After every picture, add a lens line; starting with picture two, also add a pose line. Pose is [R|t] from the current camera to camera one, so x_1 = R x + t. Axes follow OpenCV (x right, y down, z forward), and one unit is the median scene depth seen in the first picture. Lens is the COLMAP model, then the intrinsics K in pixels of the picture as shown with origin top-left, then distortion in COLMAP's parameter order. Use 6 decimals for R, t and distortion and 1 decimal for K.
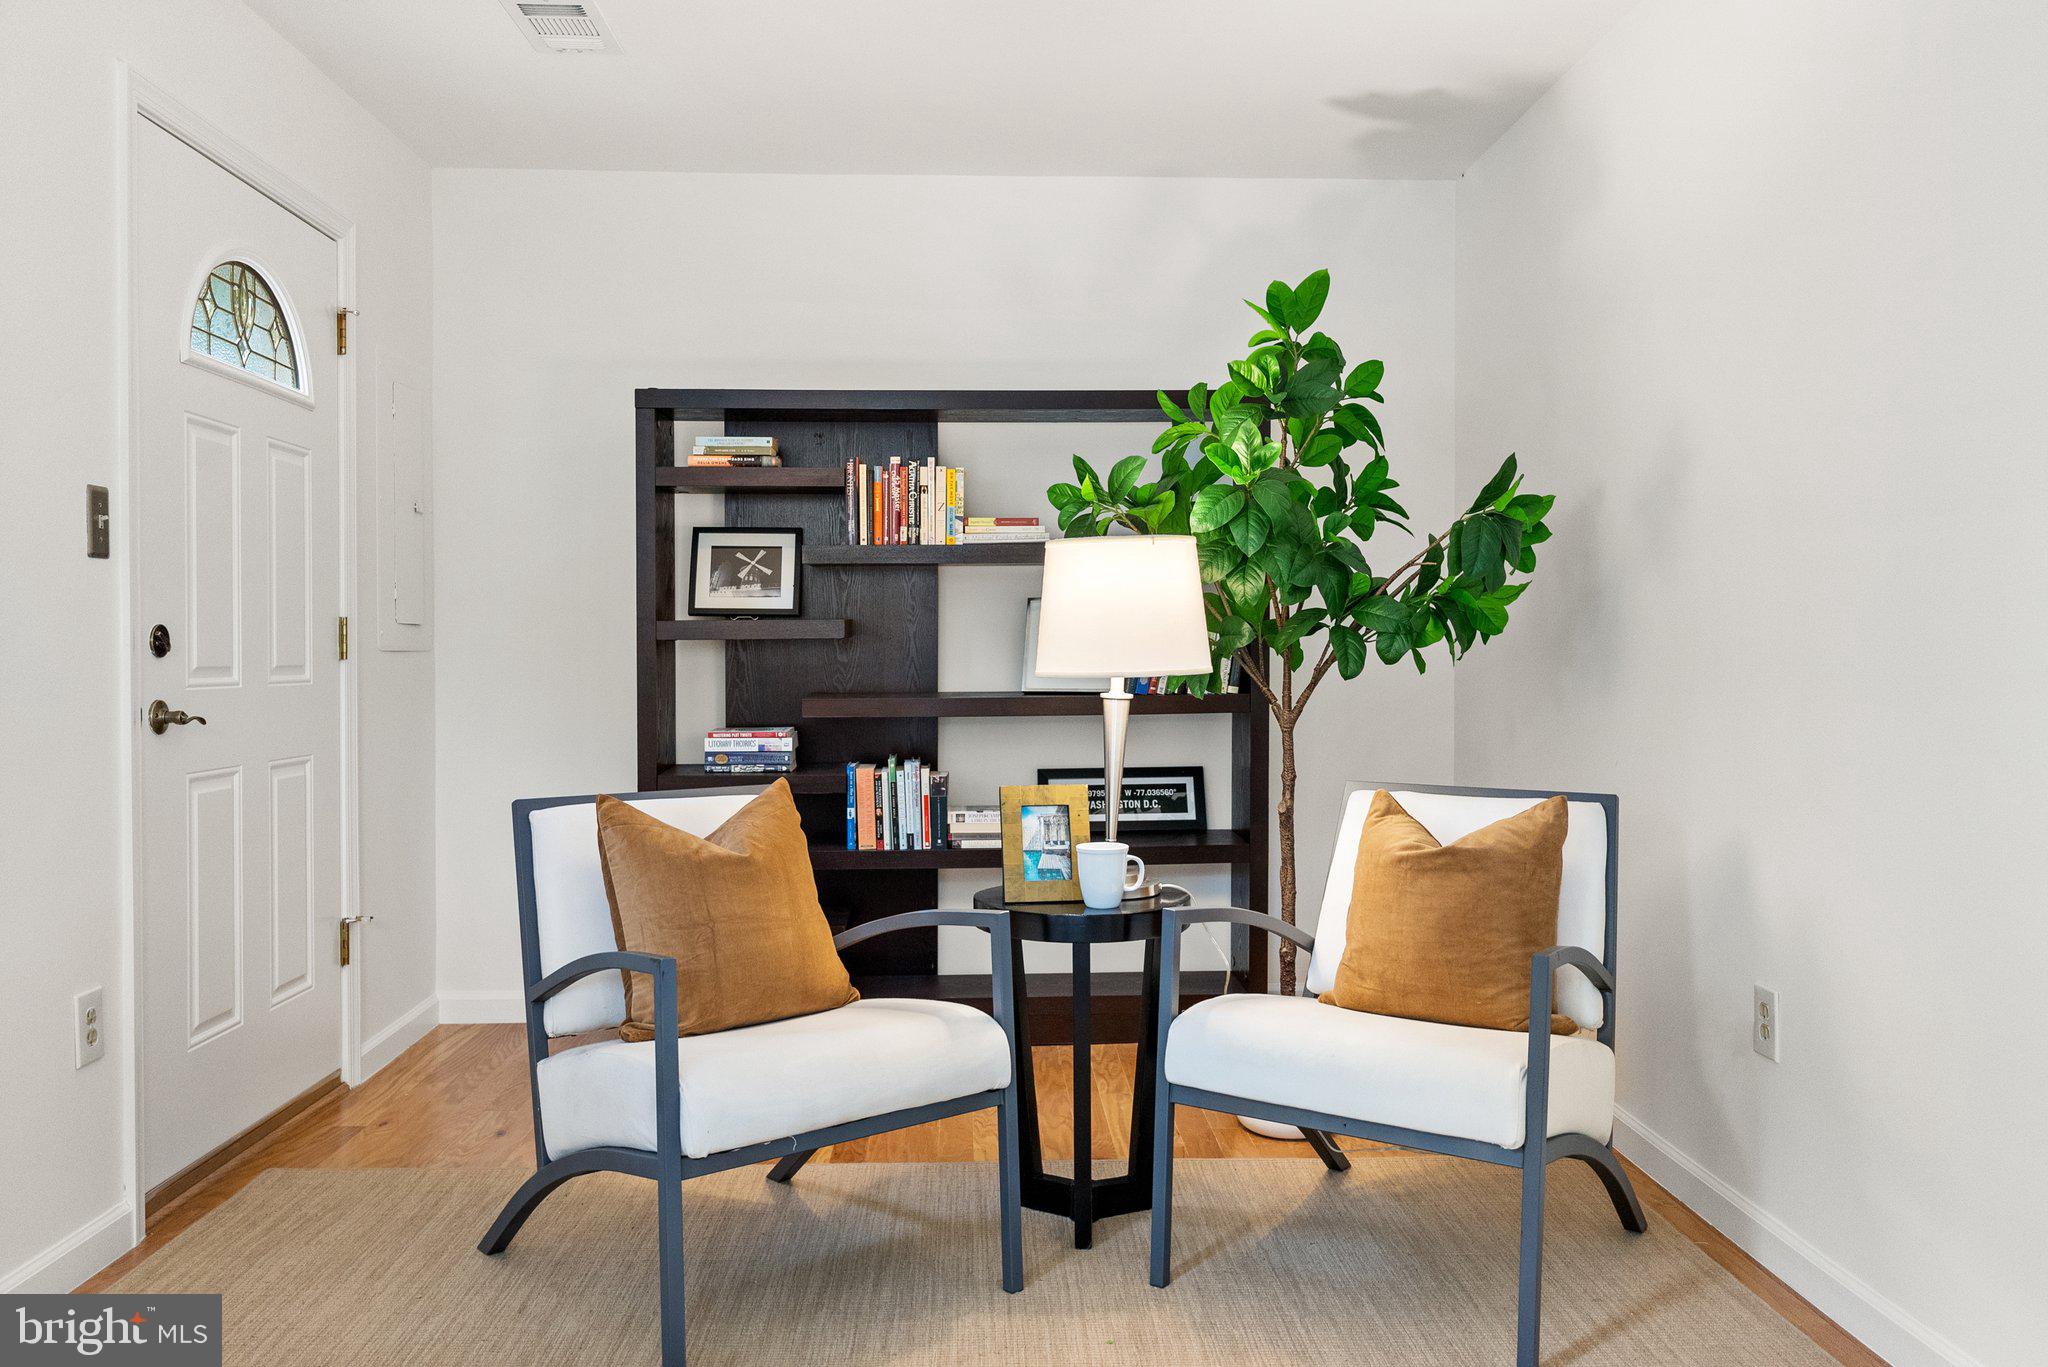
lens RADIAL K [[1575.3, 0, 1044.6], [0, 1575.3, 652.4], [0, 0, 1]] dist [-0.006298, -0.002171]
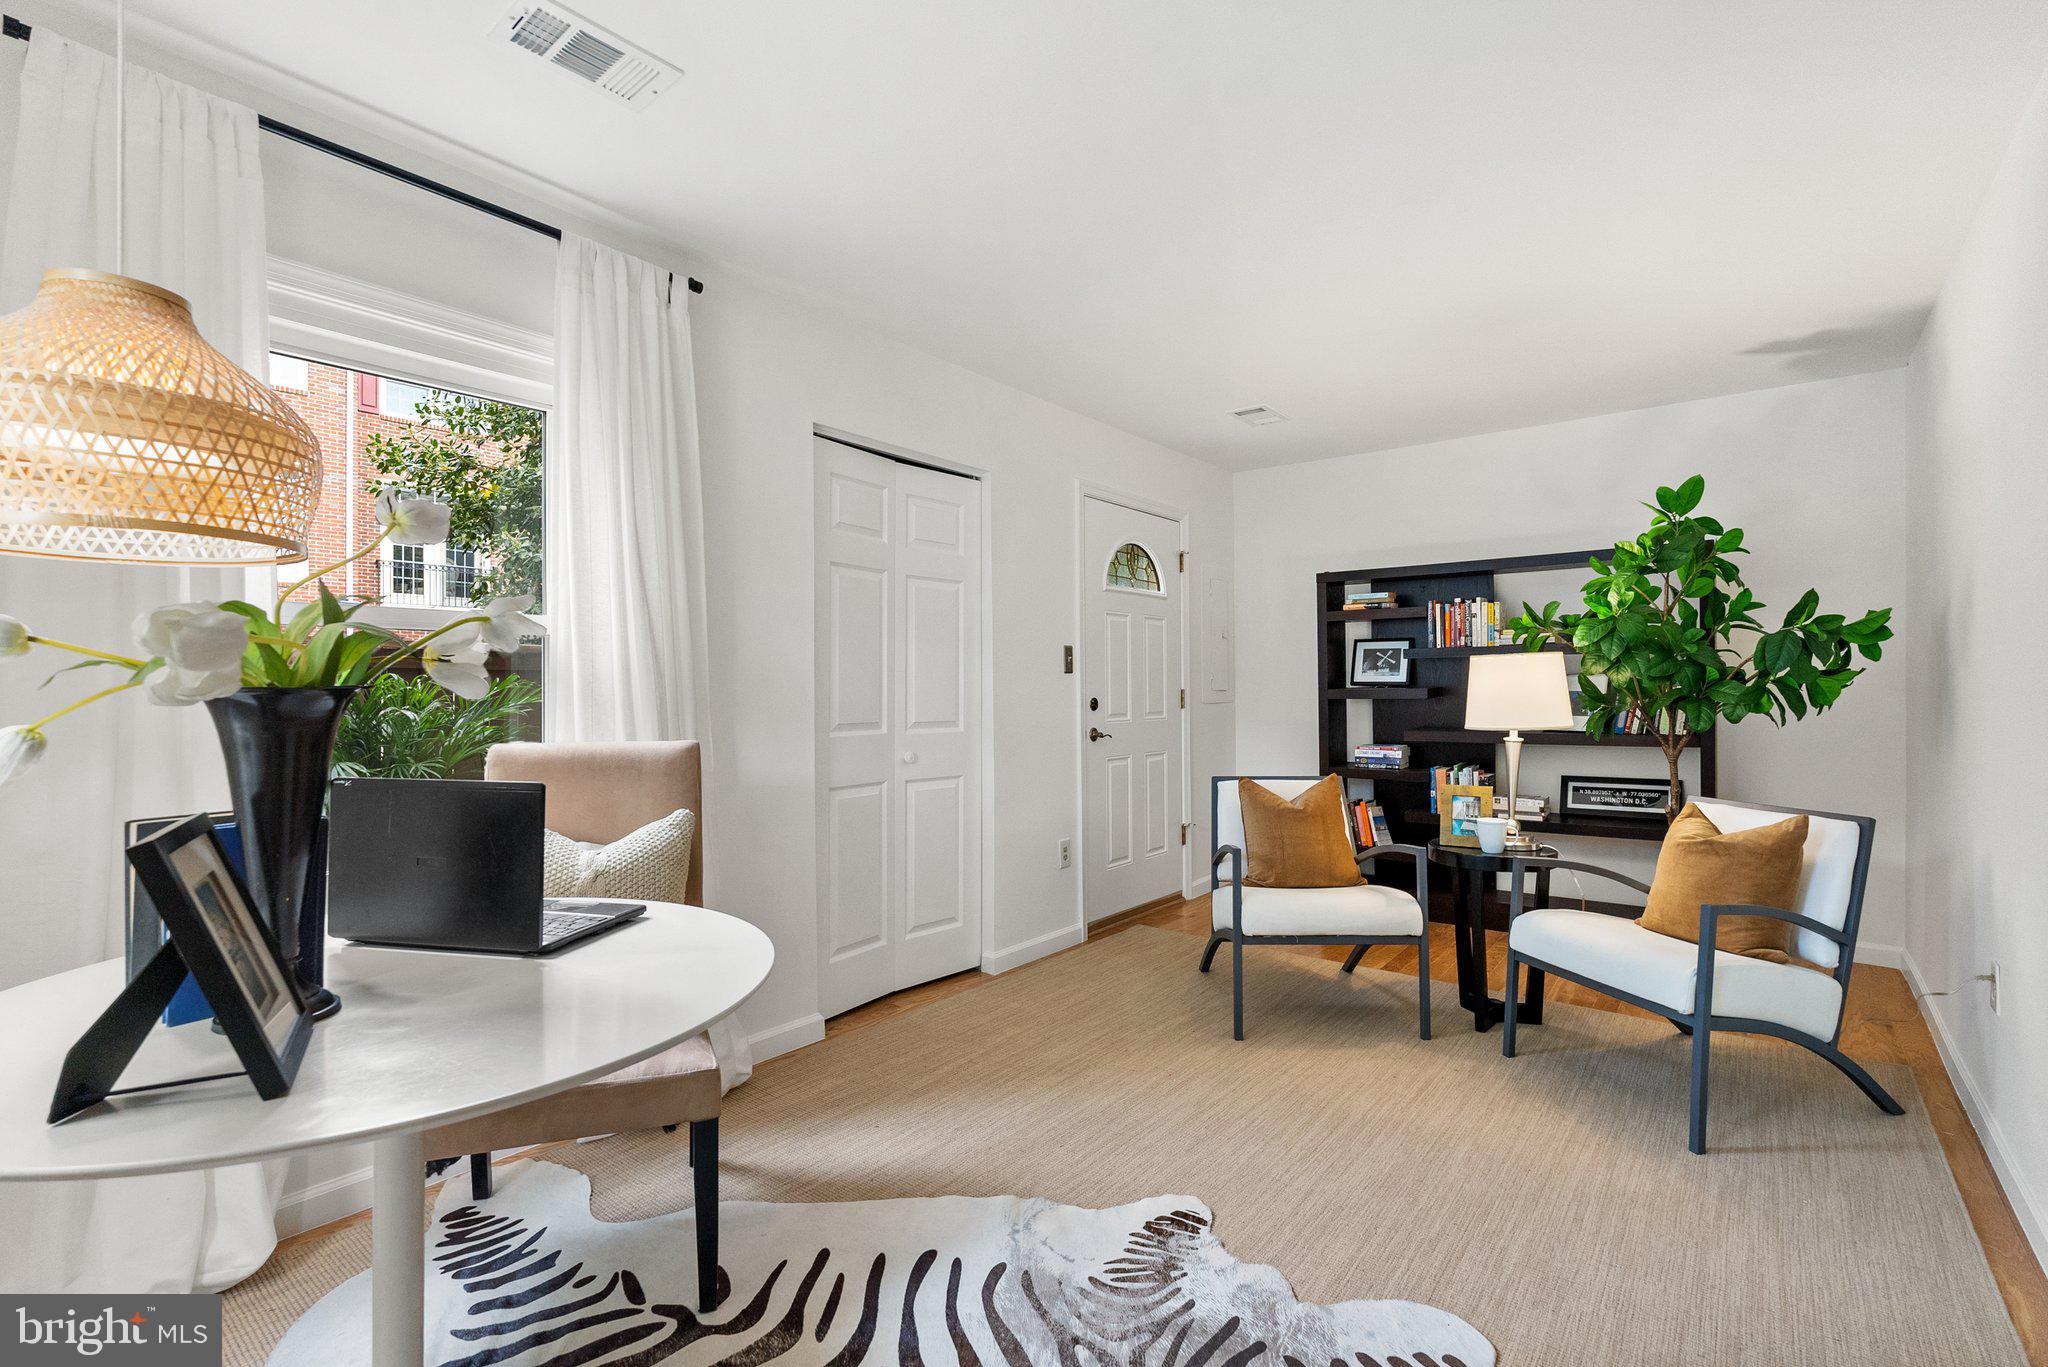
lens RADIAL K [[928.6, 0, 1013.6], [0, 928.6, 679.8], [0, 0, 1]] dist [-0.007551, -0.000546]
pose [[0.747249, -0.007208, -0.664505, 0.279616], [0.005098, 0.999974, -0.005113, -0.033560], [0.664525, 0.000433, 0.747266, -0.164865]]
